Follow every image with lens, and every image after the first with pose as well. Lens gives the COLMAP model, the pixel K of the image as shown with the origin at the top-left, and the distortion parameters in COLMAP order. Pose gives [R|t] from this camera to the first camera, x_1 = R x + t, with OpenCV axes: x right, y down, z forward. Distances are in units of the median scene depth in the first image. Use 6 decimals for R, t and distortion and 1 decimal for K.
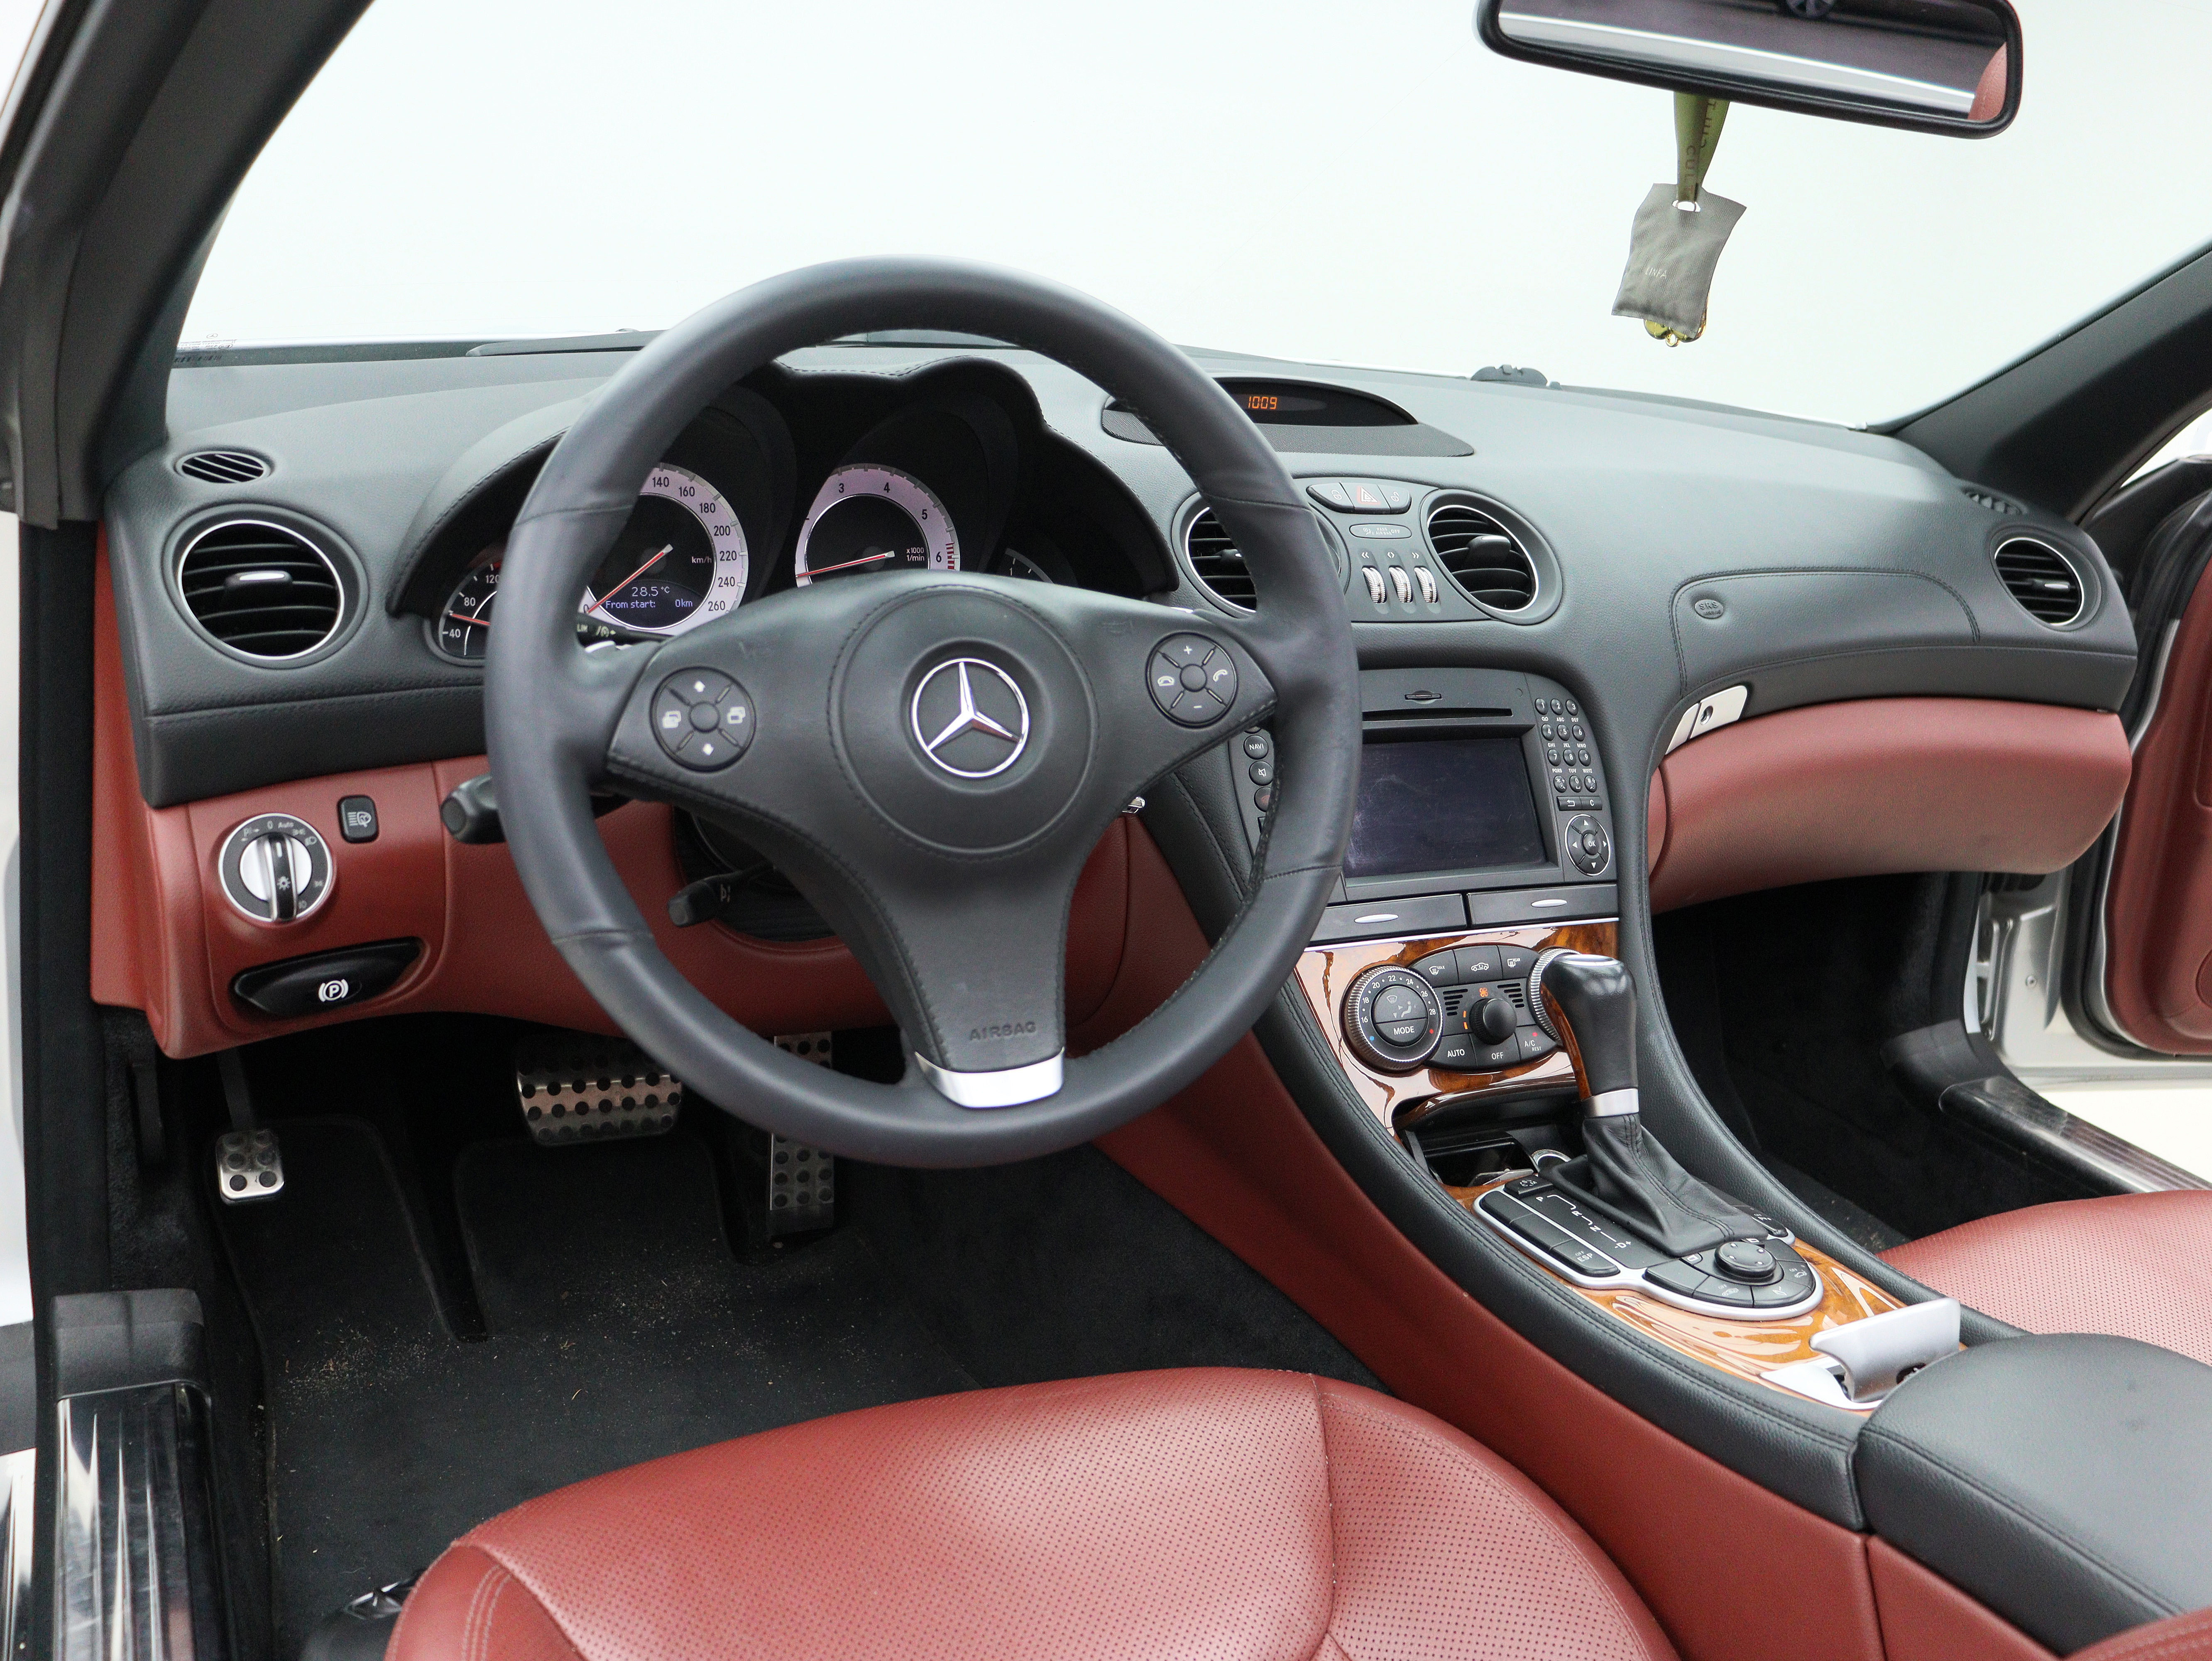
lens RADIAL K [[2003.7, 0, 1161.1], [0, 2003.7, 821.4], [0, 0, 1]] dist [-0.186196, 0.183559]
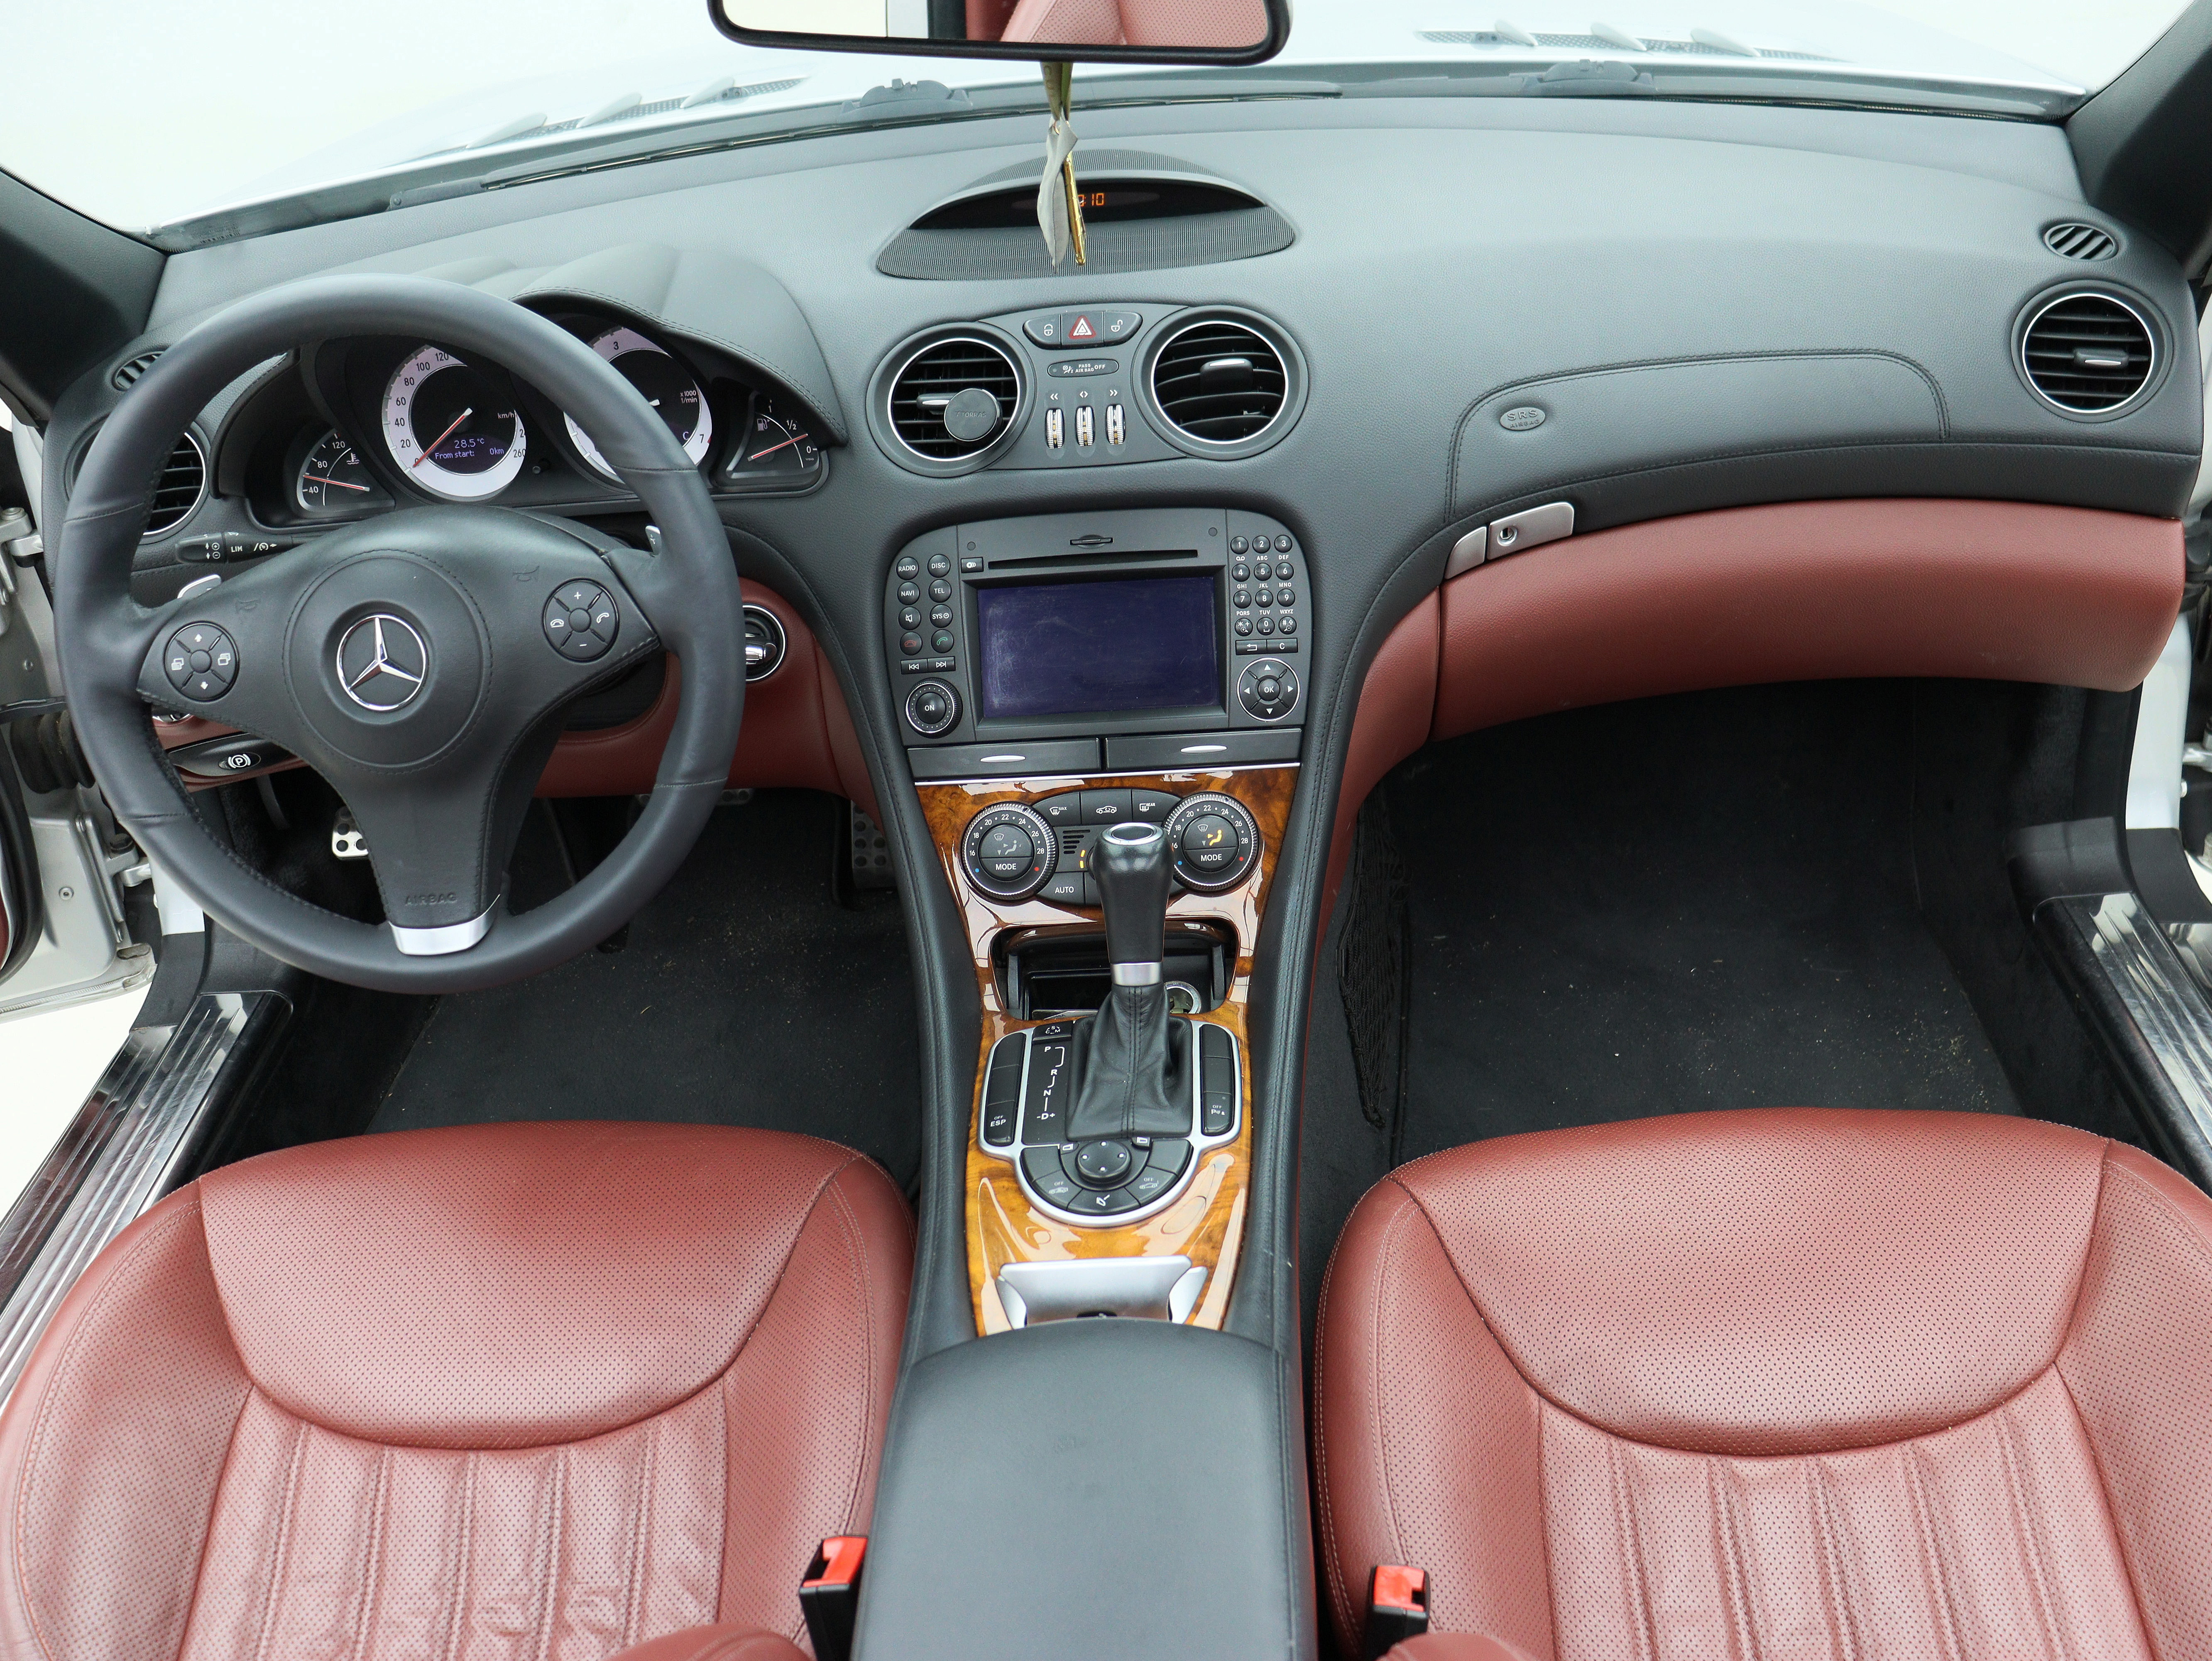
lens RADIAL K [[2003.7, 0, 1161.1], [0, 2003.7, 821.4], [0, 0, 1]] dist [-0.186196, 0.183559]
pose [[0.880468, 0.129880, -0.455968, 0.648325], [0.004746, 0.959281, 0.282412, -0.213429], [0.474081, -0.250819, 0.844000, 0.112693]]
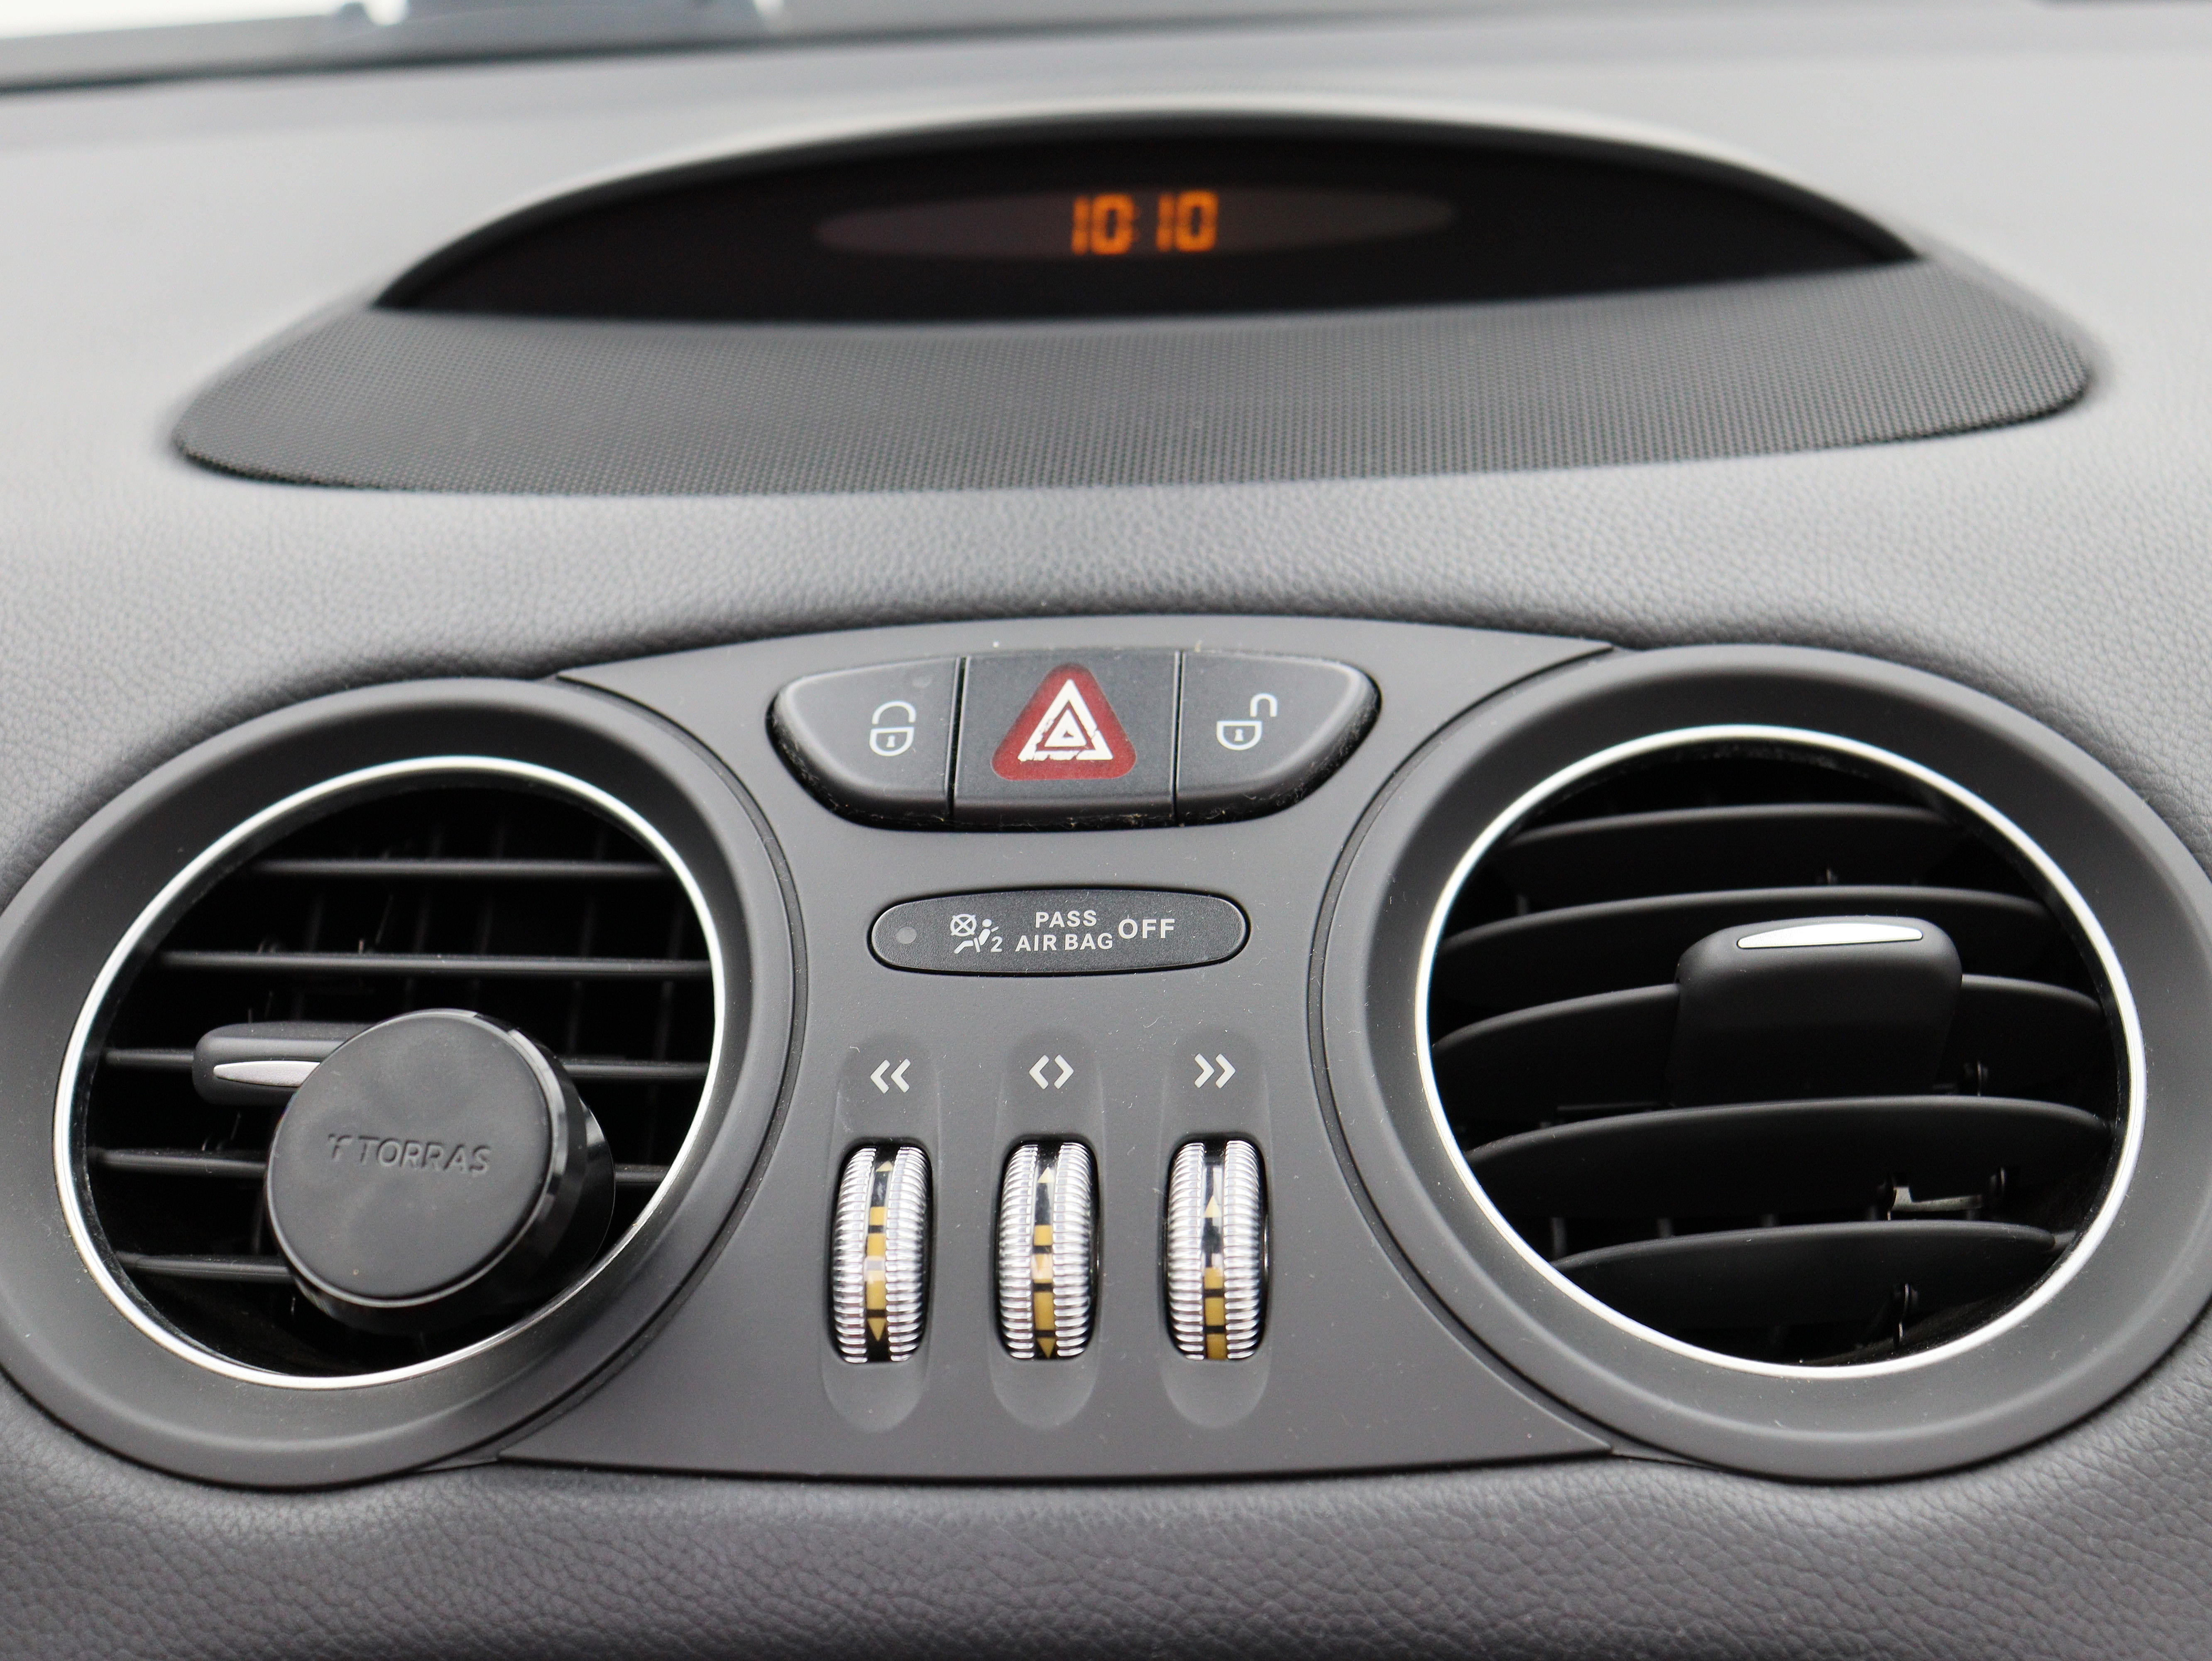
lens RADIAL K [[3449.1, 0, 1074.3], [0, 3449.1, 830.7], [0, 0, 1]] dist [-0.012579, 0.142526]
pose [[0.847433, 0.039409, -0.529438, 0.292495], [-0.037601, 0.999192, 0.014191, -0.162996], [0.529570, 0.007882, 0.848230, 0.735662]]
